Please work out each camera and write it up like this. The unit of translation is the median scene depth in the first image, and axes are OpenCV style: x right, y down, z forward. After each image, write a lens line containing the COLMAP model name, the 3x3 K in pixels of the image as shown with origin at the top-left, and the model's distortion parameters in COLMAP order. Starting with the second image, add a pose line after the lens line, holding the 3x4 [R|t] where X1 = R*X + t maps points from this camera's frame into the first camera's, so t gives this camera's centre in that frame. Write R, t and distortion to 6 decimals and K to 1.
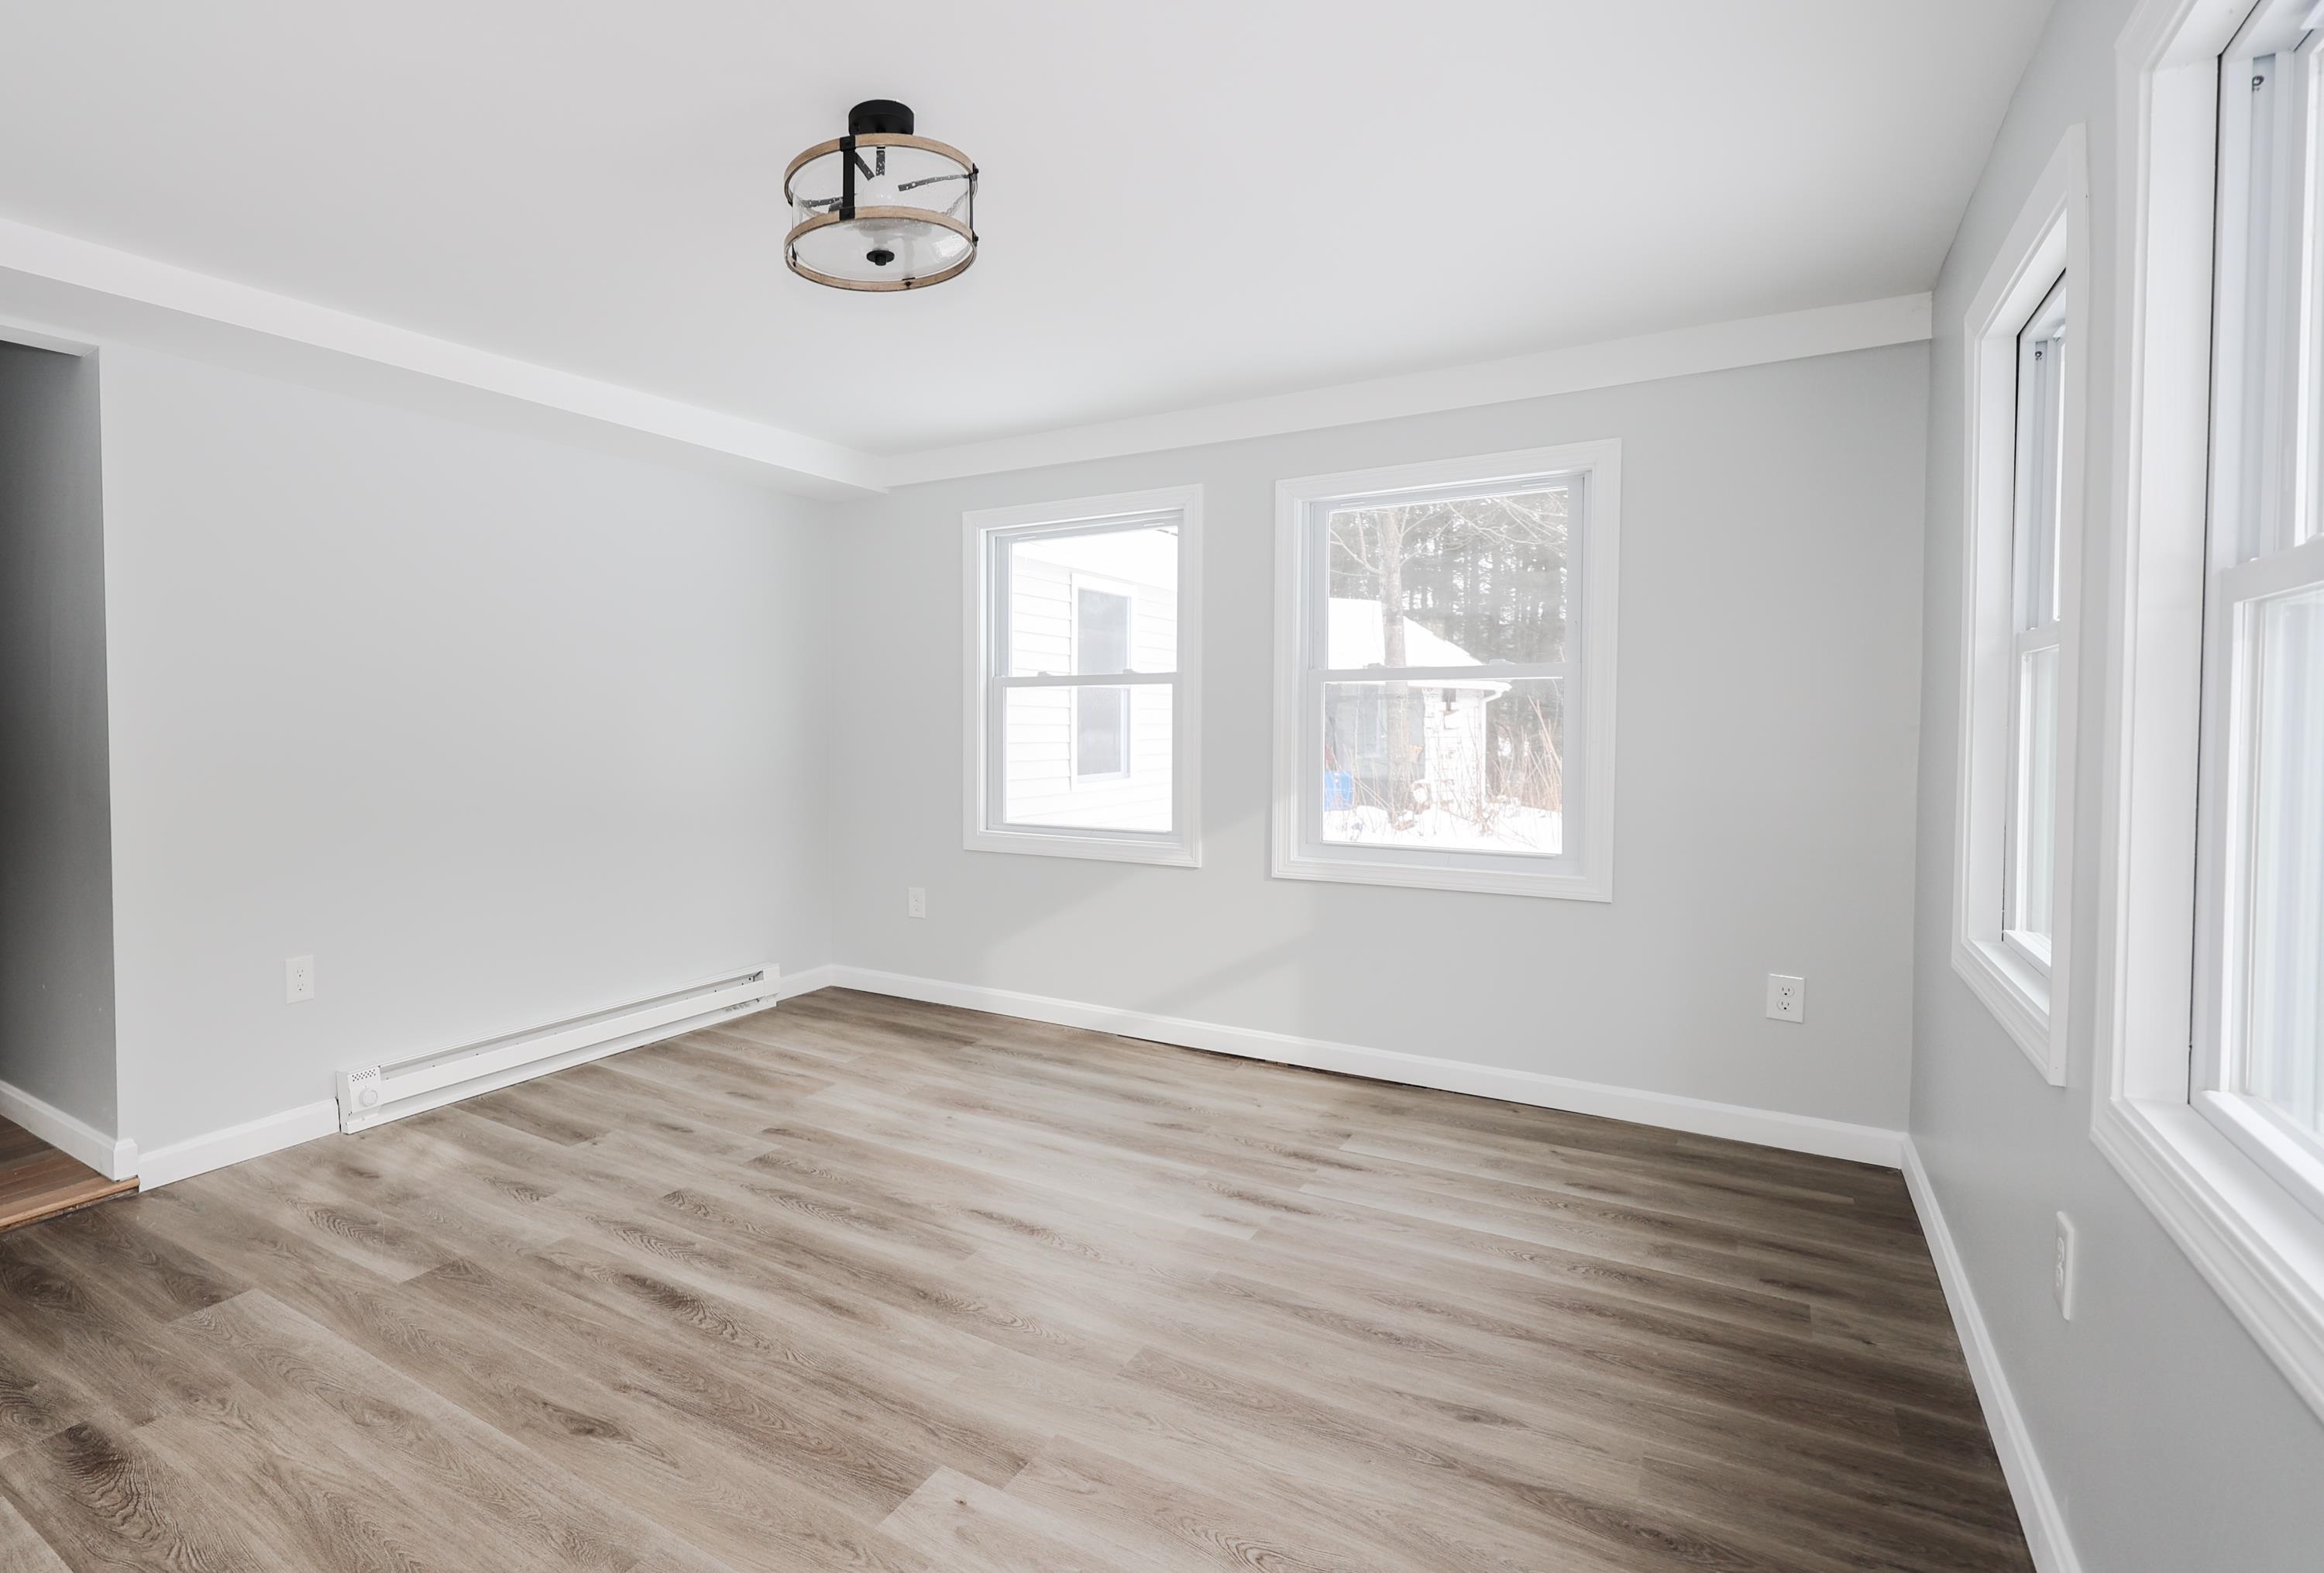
lens RADIAL K [[1180.8, 0, 870.9], [0, 1180.8, 787.6], [0, 0, 1]] dist [0.003110, 0.001261]
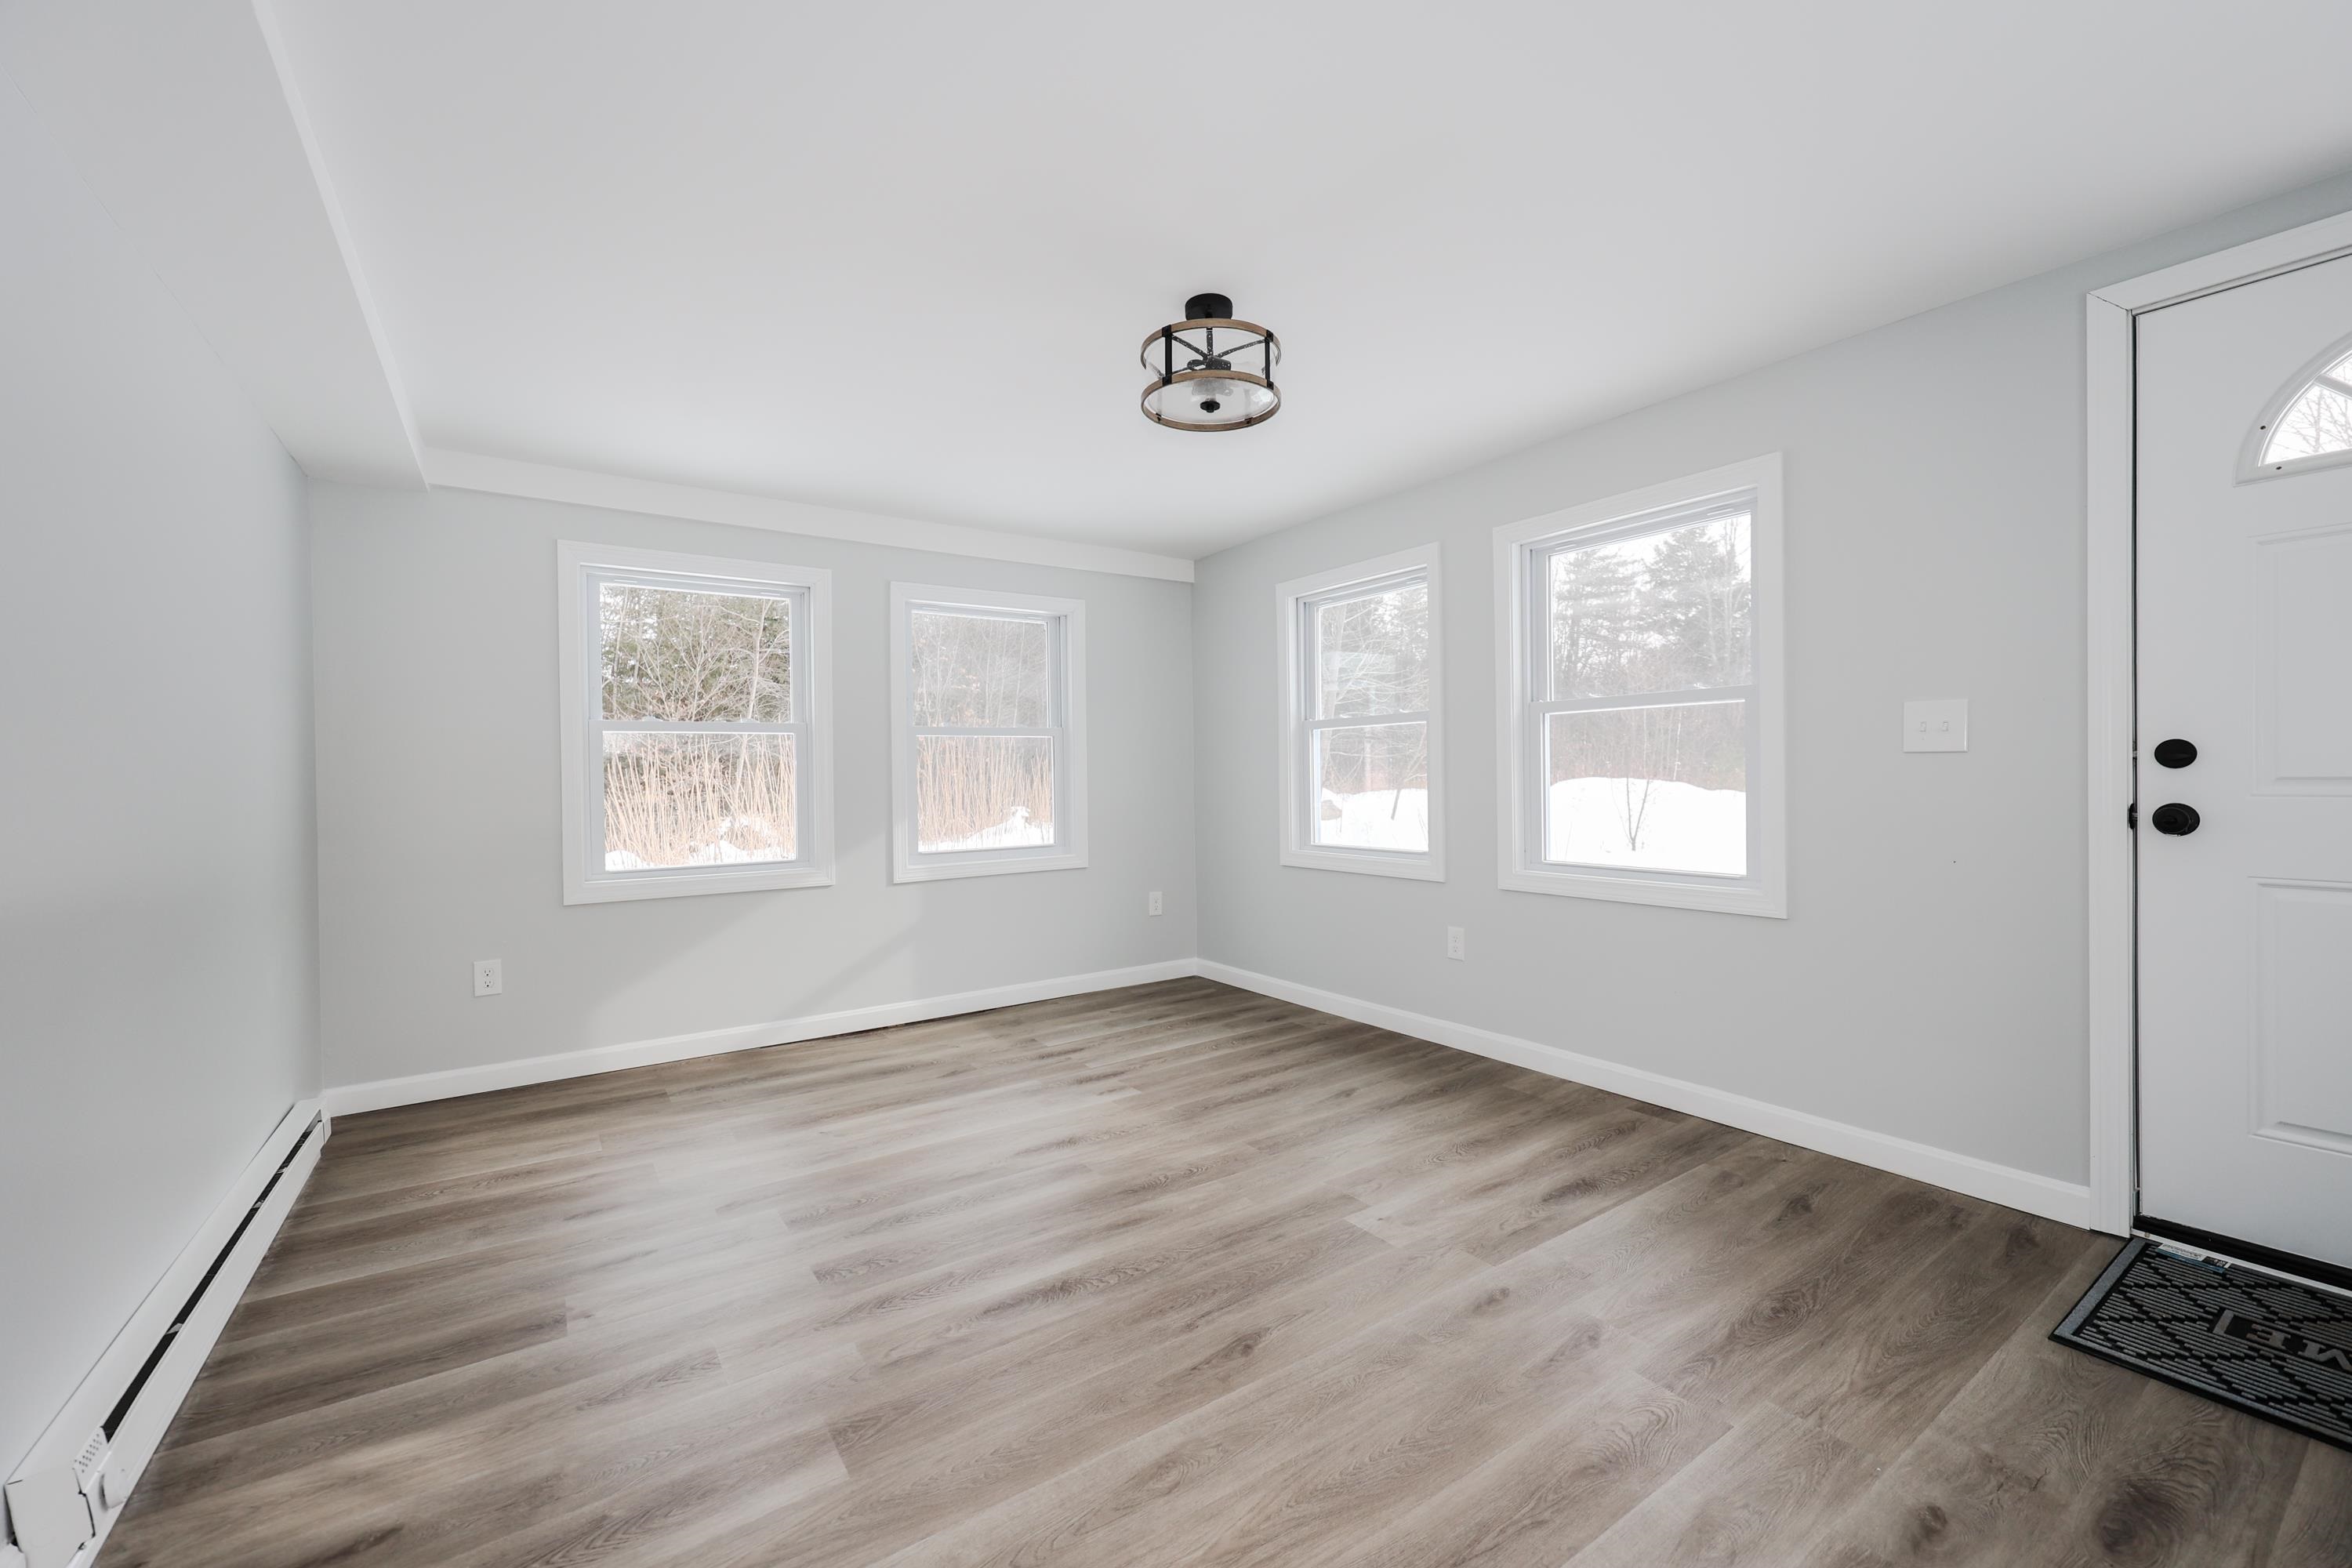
lens RADIAL K [[944.5, 0, 1176.0], [0, 944.5, 784.0], [0, 0, 1]] dist [0.000379, 0.000237]
pose [[0.324521, -0.011359, 0.945810, -0.834719], [0.071723, 0.997345, -0.012631, 0.001786], [-0.943155, 0.071935, 0.324474, 0.538909]]
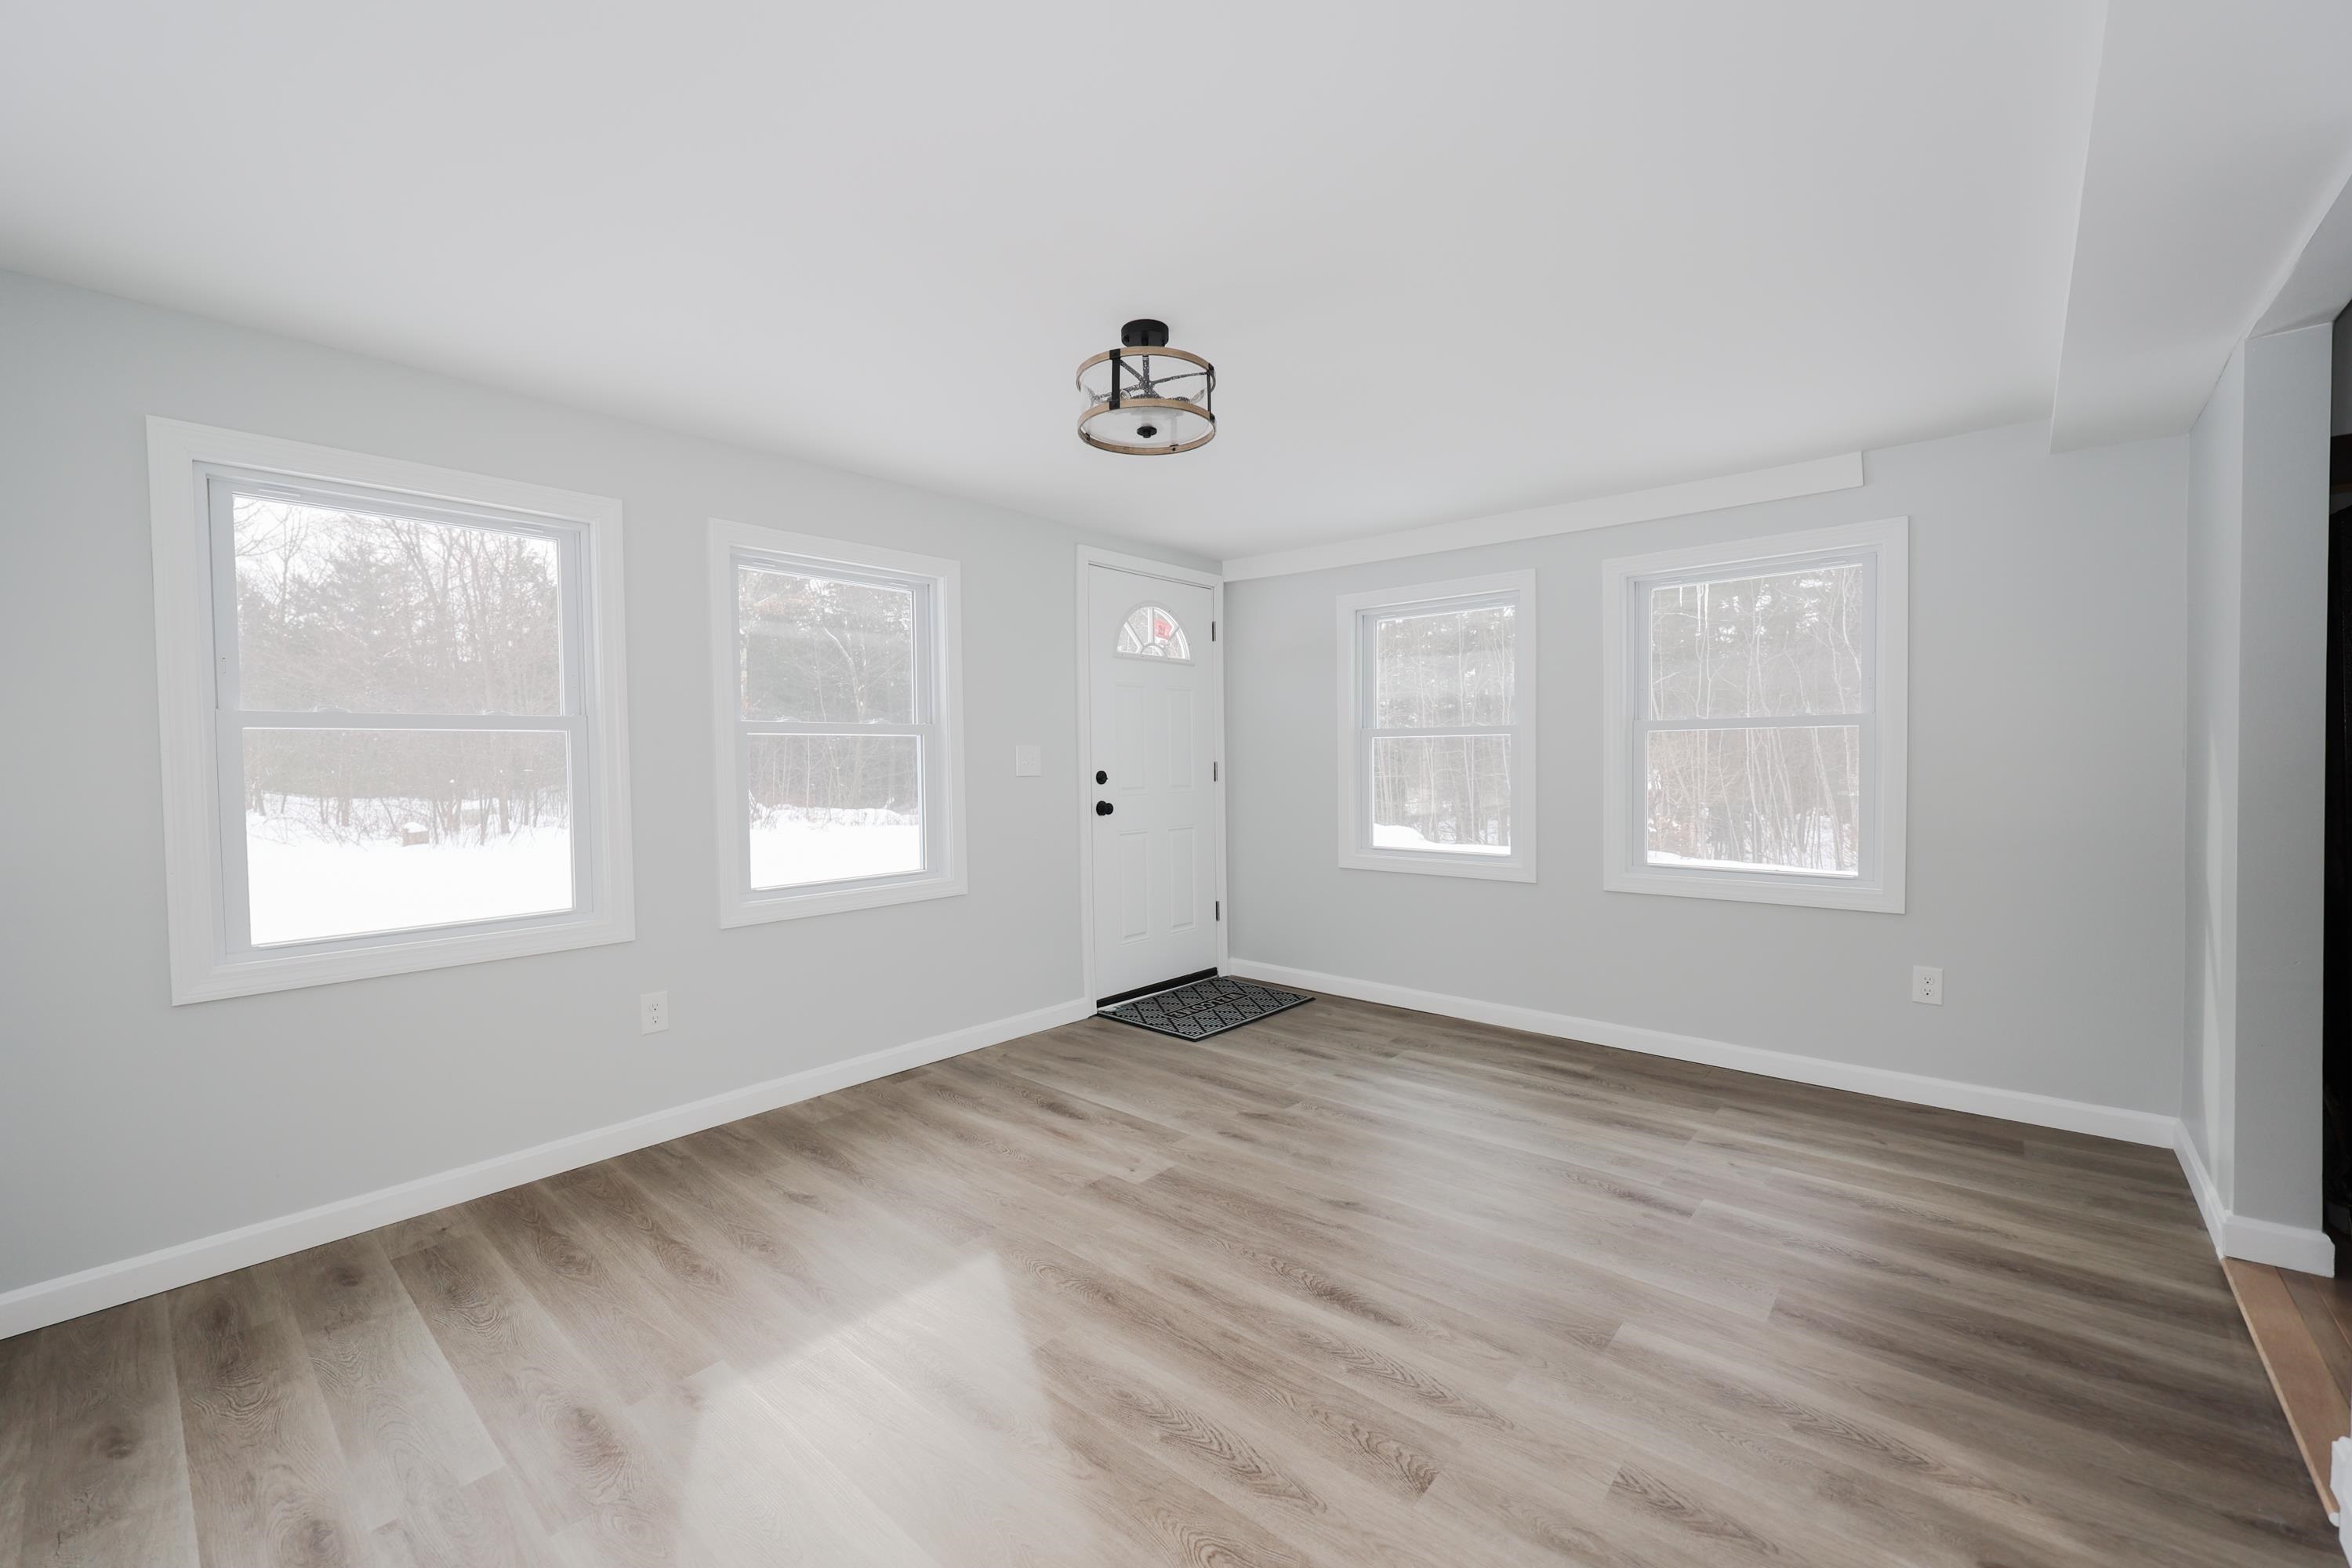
lens RADIAL K [[944.5, 0, 1176.0], [0, 944.5, 784.0], [0, 0, 1]] dist [0.000379, 0.000237]
pose [[-0.996612, 0.014337, 0.080984, -0.086528], [0.021320, 0.996064, 0.086029, -0.104211], [-0.079432, 0.087464, -0.992996, 1.664634]]
